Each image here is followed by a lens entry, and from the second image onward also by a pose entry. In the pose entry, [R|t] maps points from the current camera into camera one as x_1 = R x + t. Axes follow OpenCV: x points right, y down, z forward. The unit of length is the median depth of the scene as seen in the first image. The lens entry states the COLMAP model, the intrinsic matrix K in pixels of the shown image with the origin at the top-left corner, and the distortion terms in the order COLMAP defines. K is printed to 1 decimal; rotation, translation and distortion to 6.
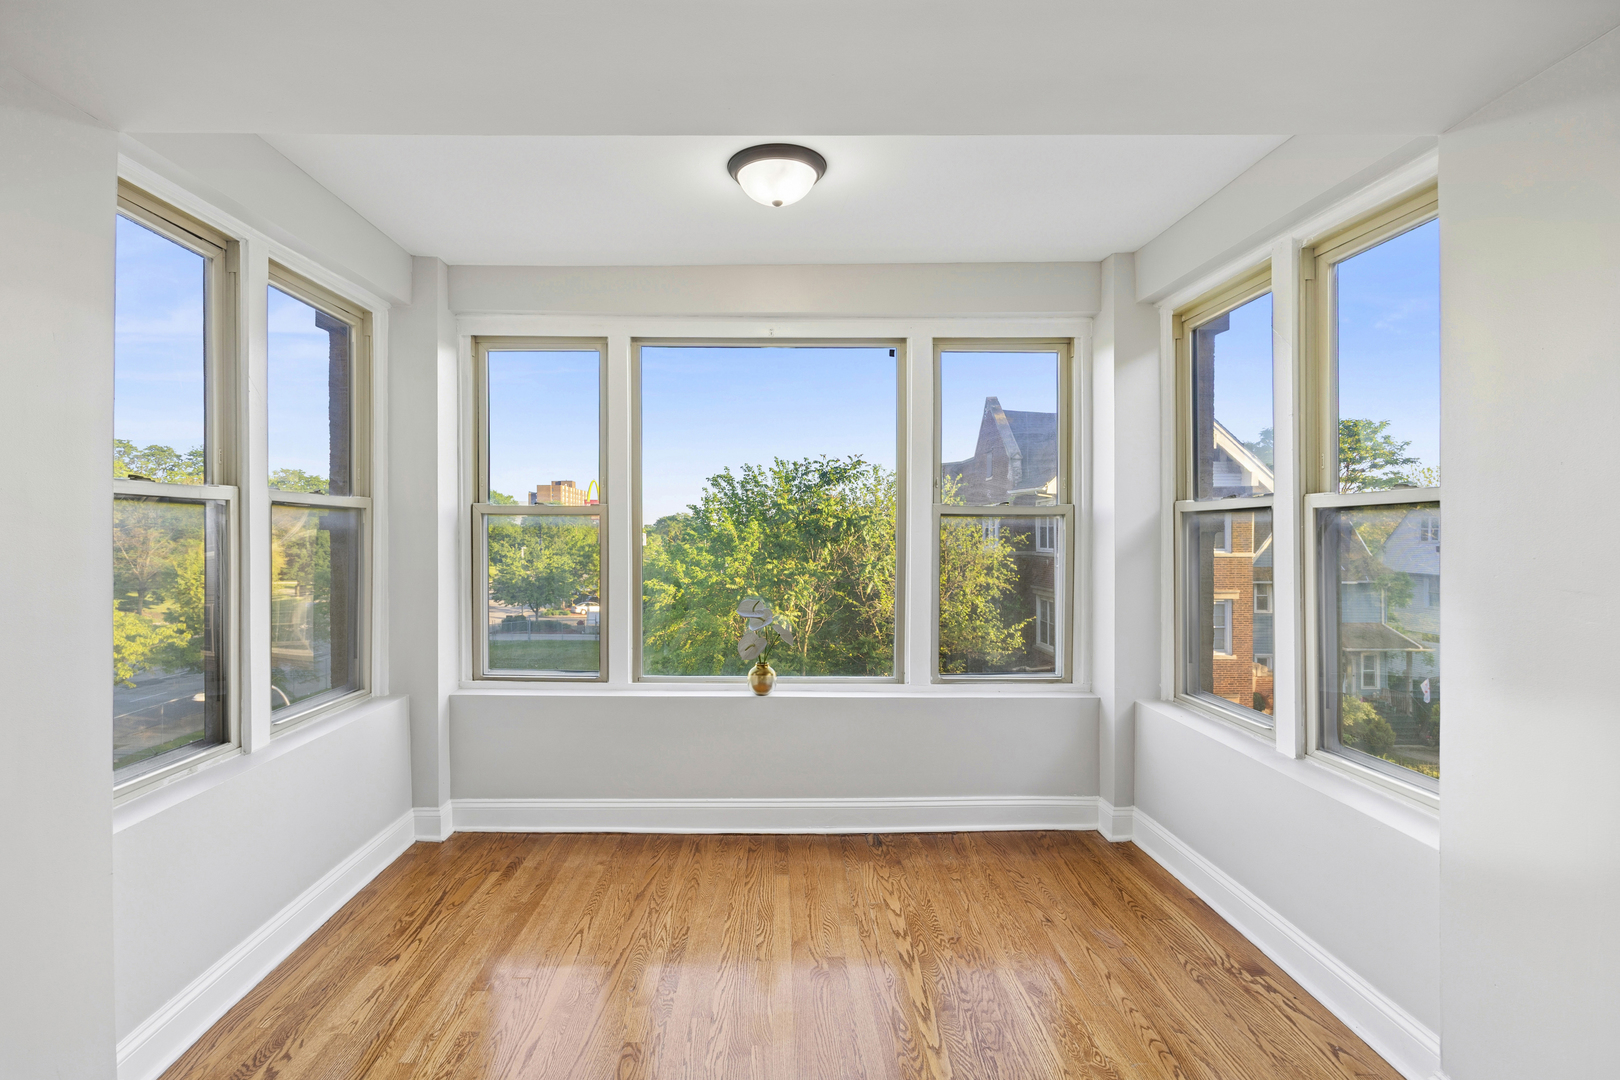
lens RADIAL K [[724.2, 0, 774.6], [0, 724.2, 540.7], [0, 0, 1]] dist [-0.015422, 0.006810]
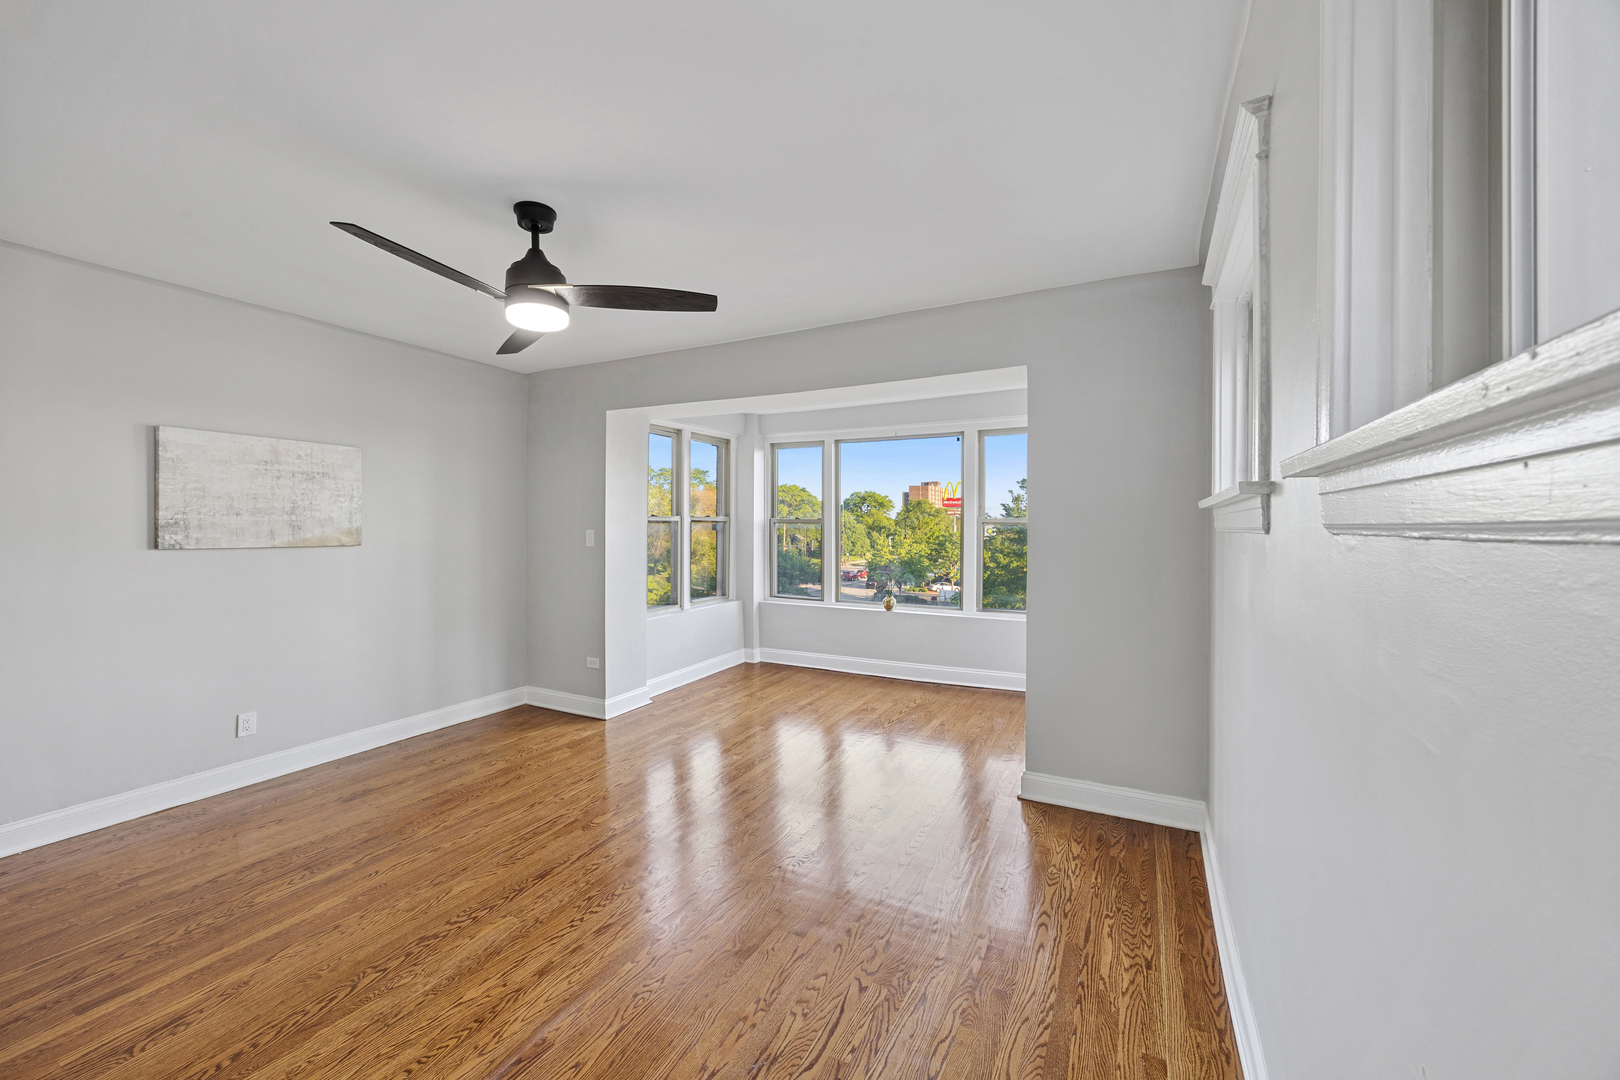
lens RADIAL K [[627.4, 0, 820.8], [0, 627.4, 536.8], [0, 0, 1]] dist [0.000201, -0.000017]
pose [[0.893742, 0.009554, -0.448480, 0.588416], [-0.005796, 0.999936, 0.009751, -0.013286], [0.448544, -0.006116, 0.893740, -0.660811]]
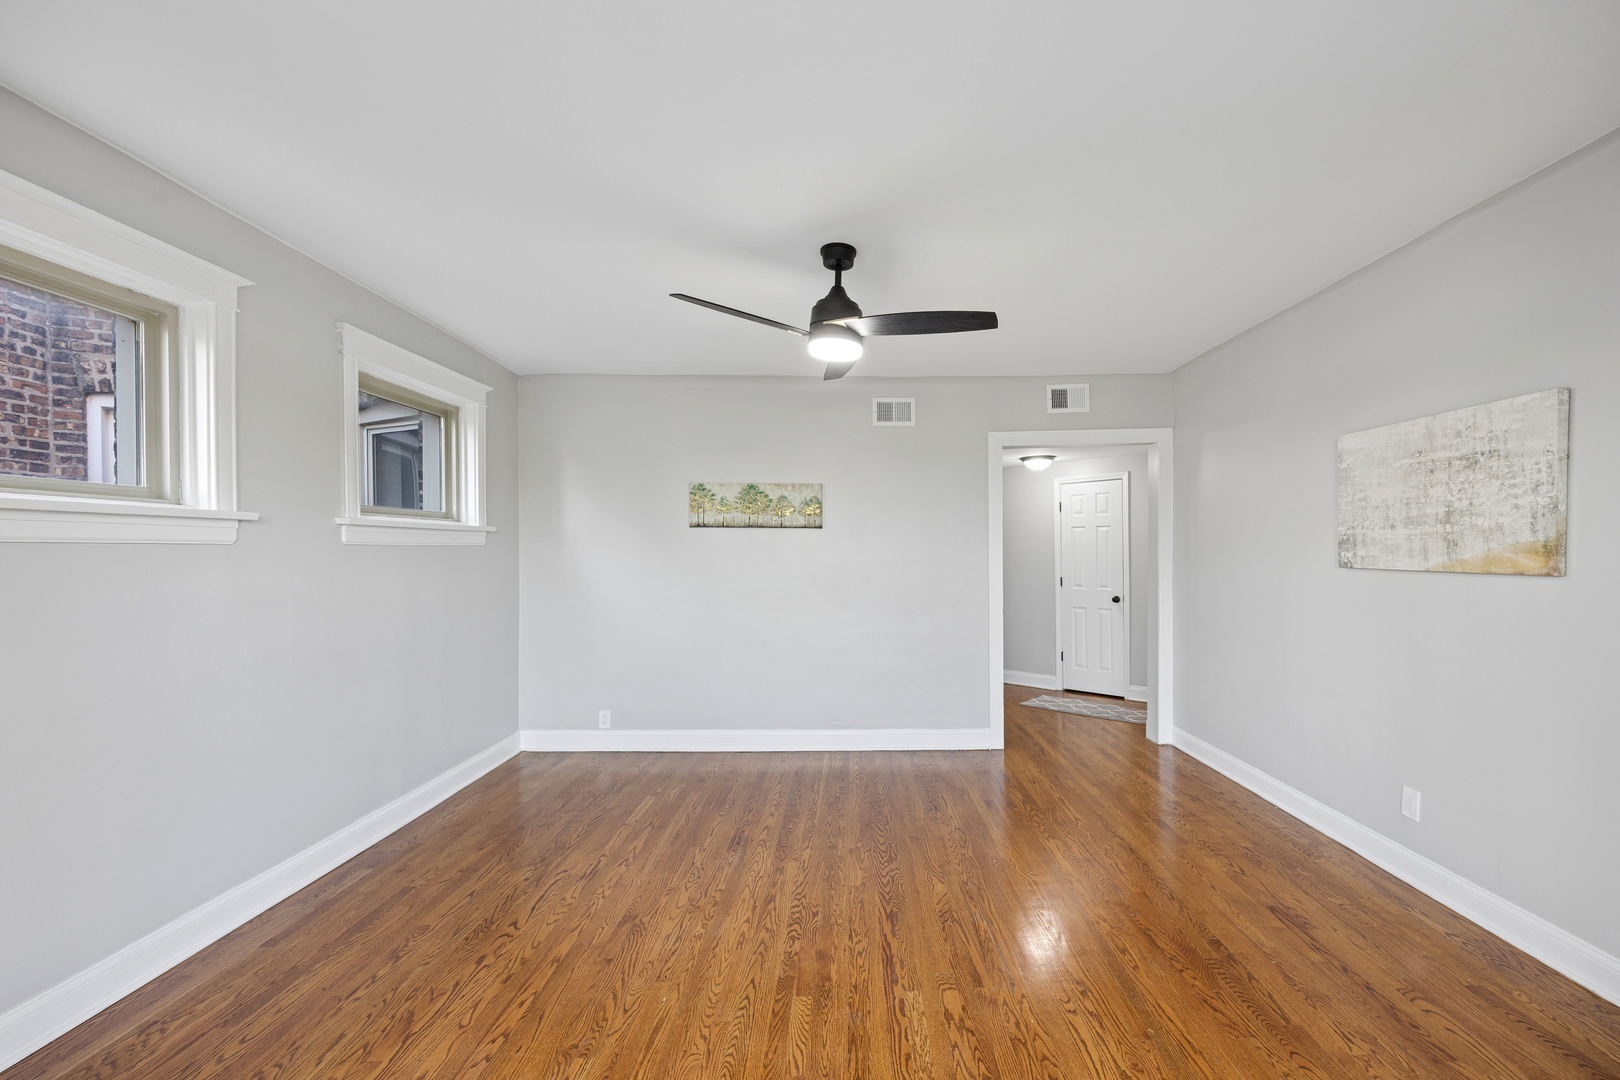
lens RADIAL K [[640.3, 0, 864.5], [0, 640.3, 550.1], [0, 0, 1]] dist [-0.001708, -0.000025]
pose [[-0.999595, 0.002972, -0.028306, -0.005473], [0.002807, 0.999979, 0.005883, -0.010927], [0.028323, 0.005802, -0.999582, 0.594318]]
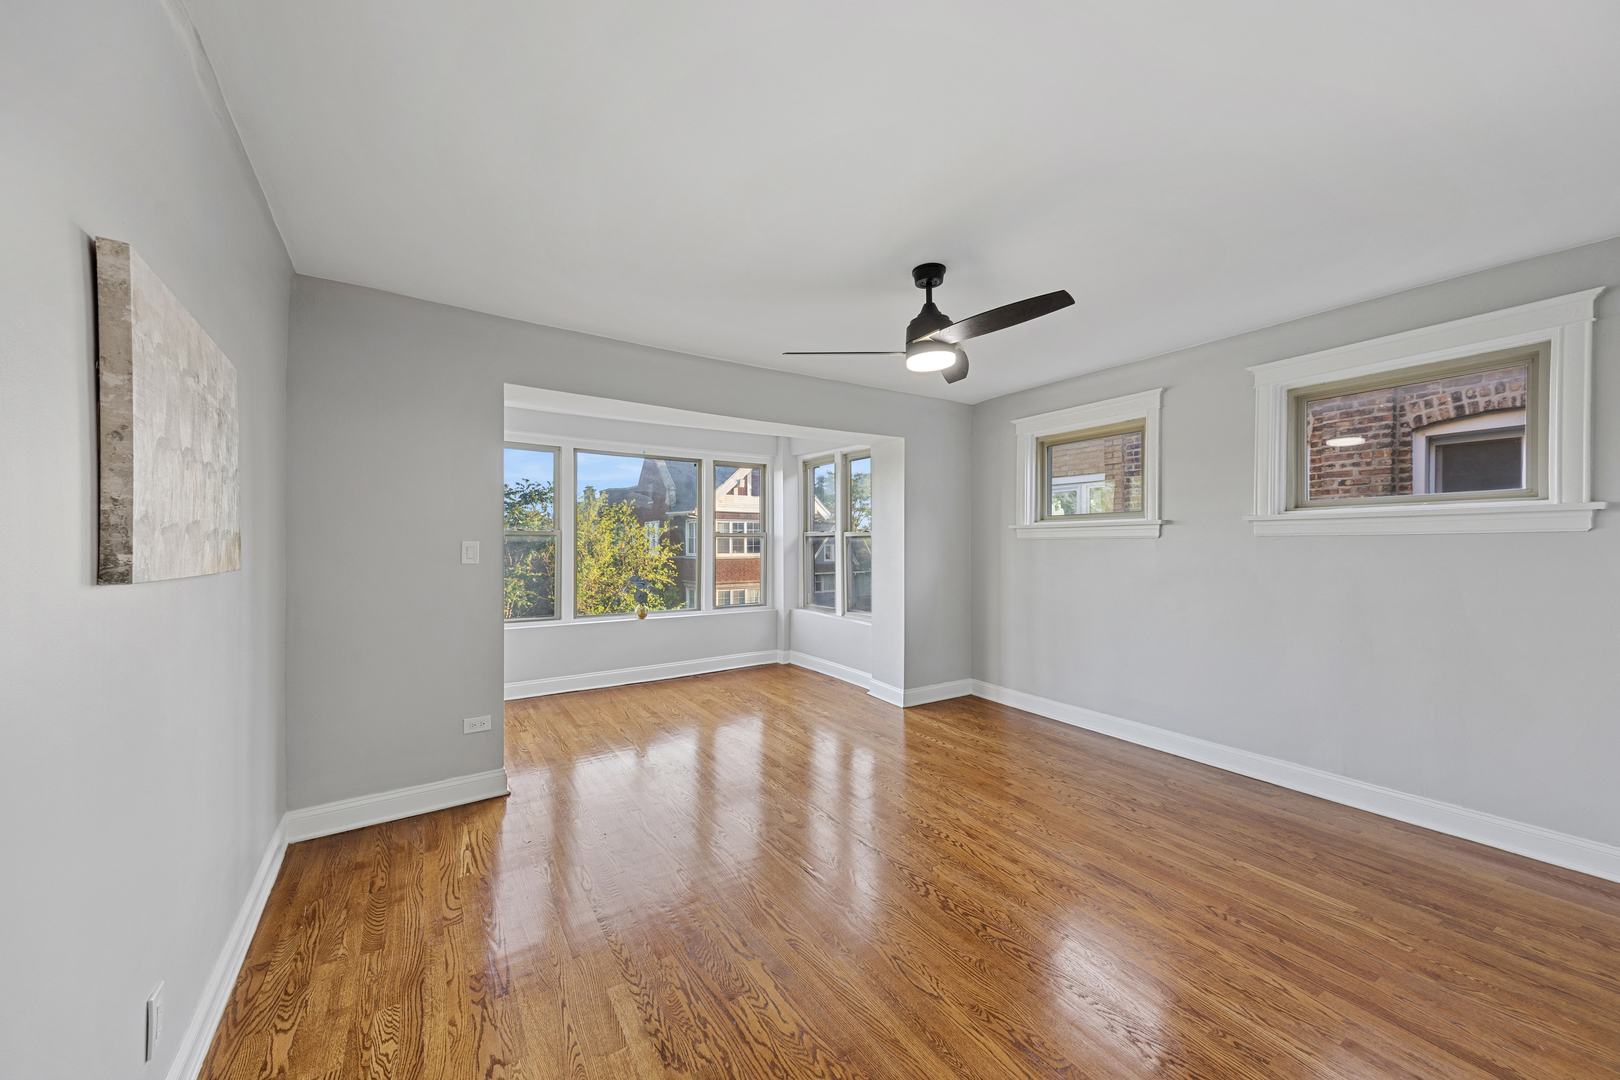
lens RADIAL K [[596.8, 0, 813.5], [0, 596.8, 547.0], [0, 0, 1]] dist [0.068660, -0.000011]
pose [[0.830383, -0.005095, 0.557170, -0.577061], [0.006555, 0.999978, -0.000626, 0.001505], [-0.557155, 0.004173, 0.830398, -0.764065]]
